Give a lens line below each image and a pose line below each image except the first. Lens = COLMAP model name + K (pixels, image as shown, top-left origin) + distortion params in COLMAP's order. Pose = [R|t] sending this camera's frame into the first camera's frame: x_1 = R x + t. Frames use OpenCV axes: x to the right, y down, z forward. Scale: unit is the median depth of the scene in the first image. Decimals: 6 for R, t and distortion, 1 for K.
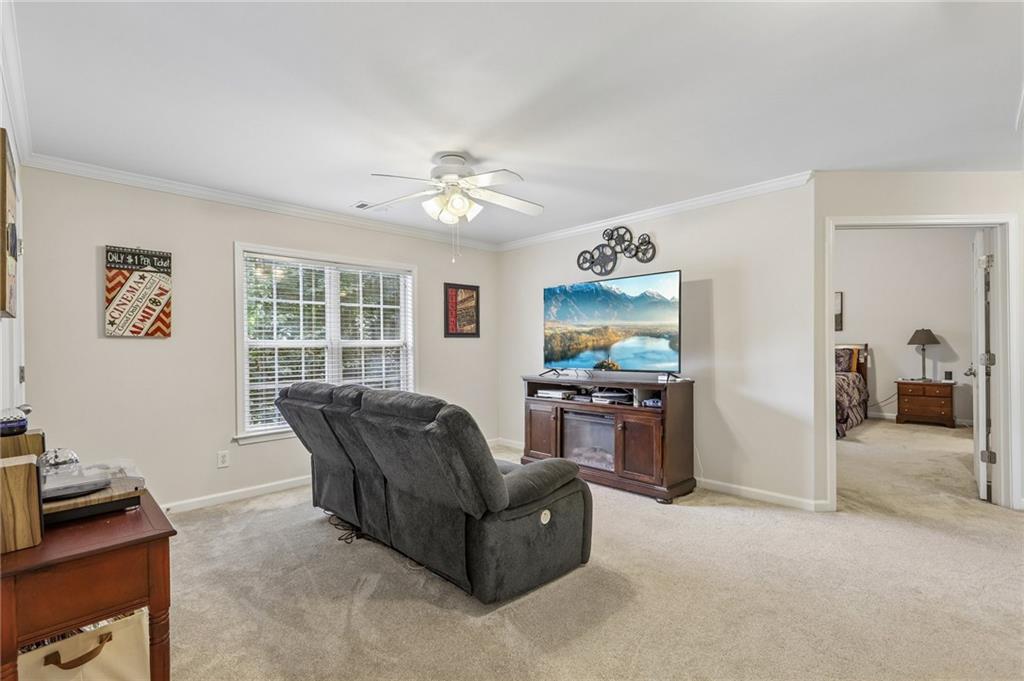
lens RADIAL K [[458.6, 0, 512.0], [0, 458.6, 340.5], [0, 0, 1]] dist [-0.021157, -0.000075]
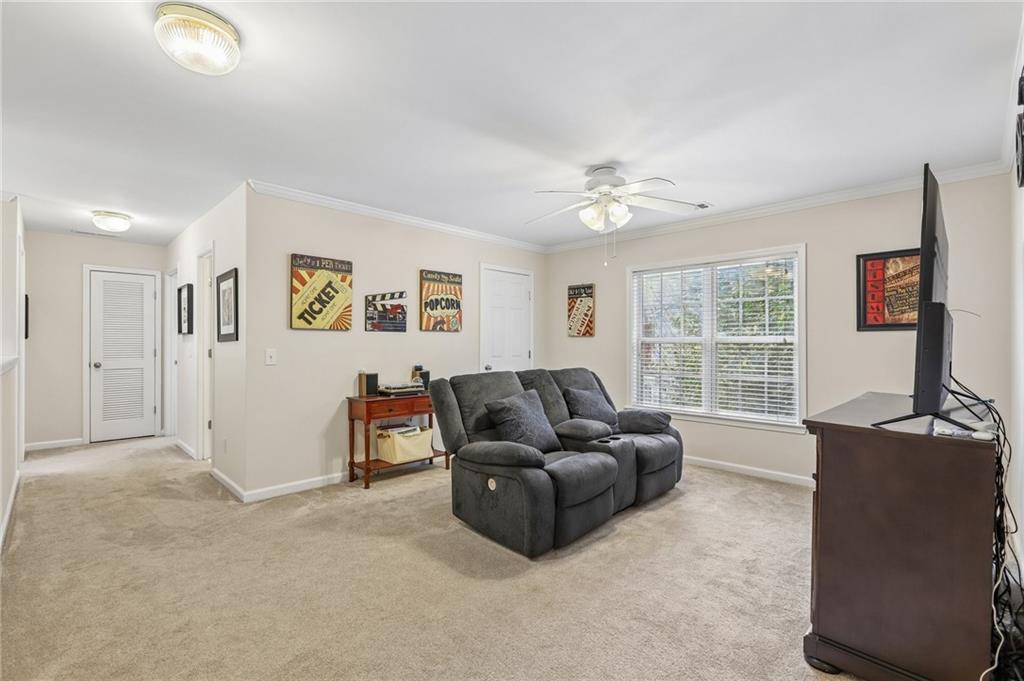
lens RADIAL K [[458.6, 0, 512.0], [0, 458.6, 340.5], [0, 0, 1]] dist [-0.021157, -0.000075]
pose [[-0.001029, 0.006244, -0.999980, 0.890014], [0.012473, 0.999903, 0.006231, -0.005276], [0.999922, -0.012466, -0.001107, 0.725276]]
